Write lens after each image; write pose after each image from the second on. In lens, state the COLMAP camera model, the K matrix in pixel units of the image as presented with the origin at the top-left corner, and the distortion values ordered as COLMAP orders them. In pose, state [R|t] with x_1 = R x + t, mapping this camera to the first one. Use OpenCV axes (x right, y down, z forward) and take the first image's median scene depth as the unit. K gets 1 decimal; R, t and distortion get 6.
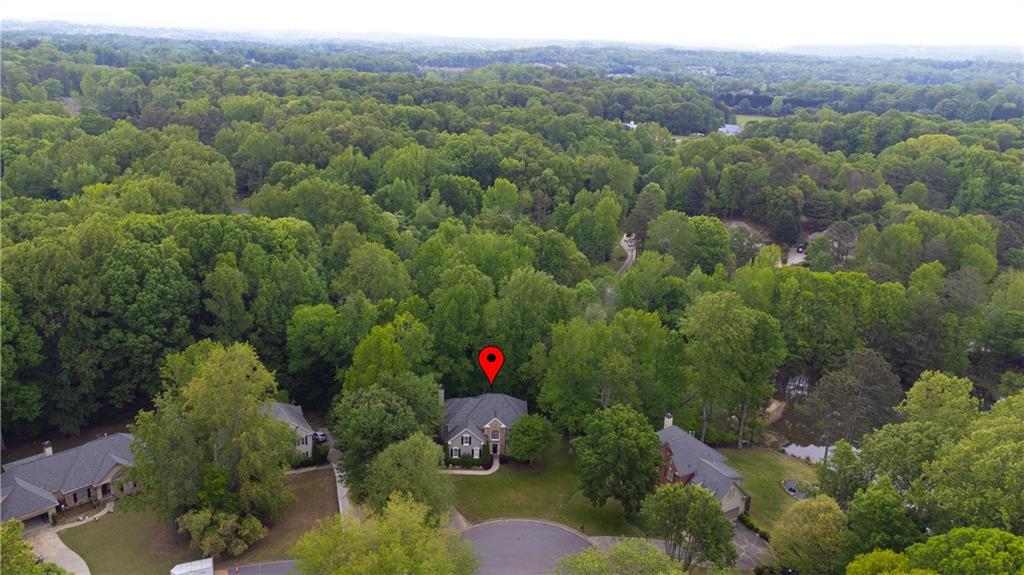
lens RADIAL K [[733.7, 0, 512.0], [0, 733.7, 287.5], [0, 0, 1]] dist [0.063484, -0.006543]
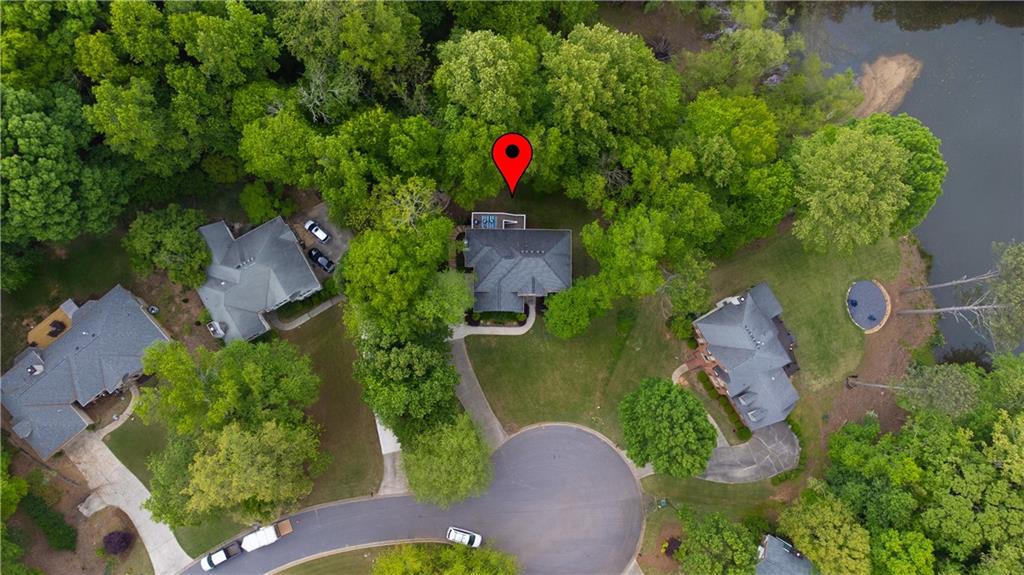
lens RADIAL K [[733.7, 0, 512.0], [0, 733.7, 287.5], [0, 0, 1]] dist [0.063484, -0.006543]
pose [[0.999677, 0.025200, 0.003265, -0.048842], [-0.013534, 0.419280, 0.907756, -0.575550], [0.021507, -0.907507, 0.419485, 0.645655]]
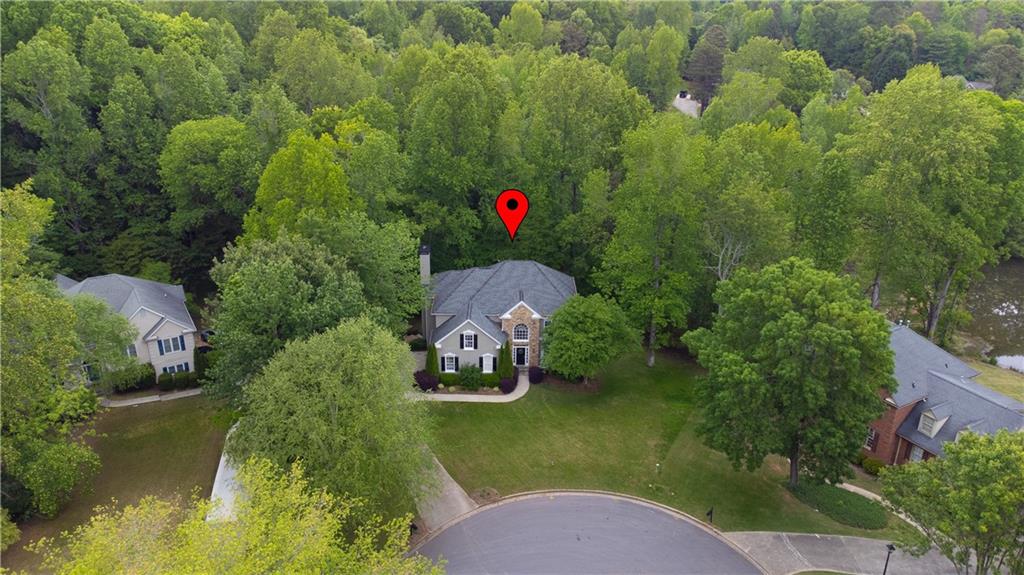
lens RADIAL K [[733.7, 0, 512.0], [0, 733.7, 287.5], [0, 0, 1]] dist [0.063484, -0.006543]
pose [[0.999801, -0.005951, -0.019049, -0.019022], [0.007927, 0.994402, 0.105367, 0.108538], [0.018315, -0.105497, 0.994251, 0.453316]]
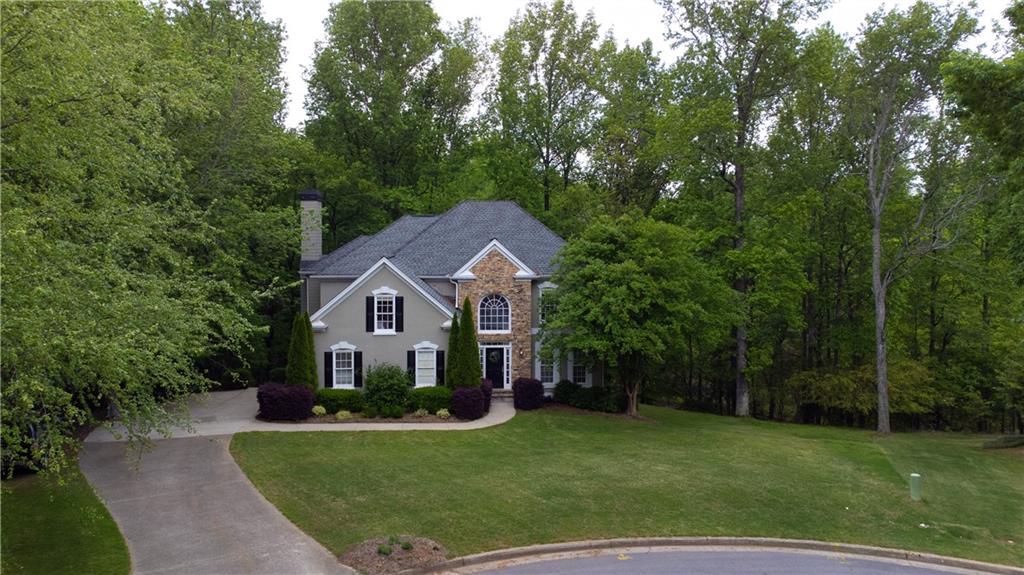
lens RADIAL K [[733.7, 0, 512.0], [0, 733.7, 287.5], [0, 0, 1]] dist [0.063484, -0.006543]
pose [[0.998732, -0.027899, 0.041915, -0.027597], [0.037621, 0.966753, -0.252930, 0.259792], [-0.033465, 0.254186, 0.966576, 0.731619]]
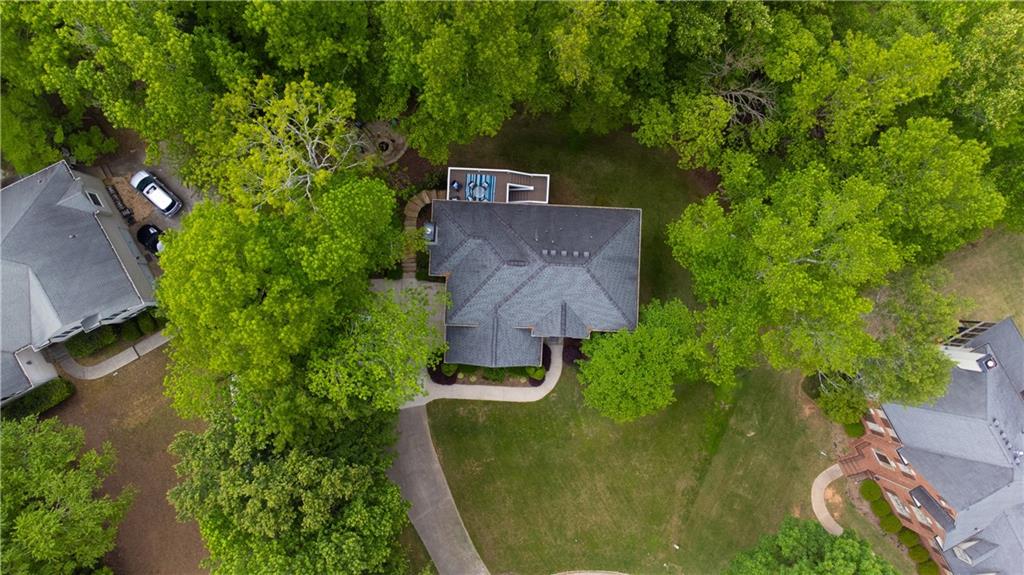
lens RADIAL K [[733.7, 0, 512.0], [0, 733.7, 287.5], [0, 0, 1]] dist [0.063484, -0.006543]
pose [[0.998282, 0.057749, 0.009918, -0.056416], [-0.029899, 0.356471, 0.933828, -0.218345], [0.050392, -0.932520, 0.357585, 0.862334]]
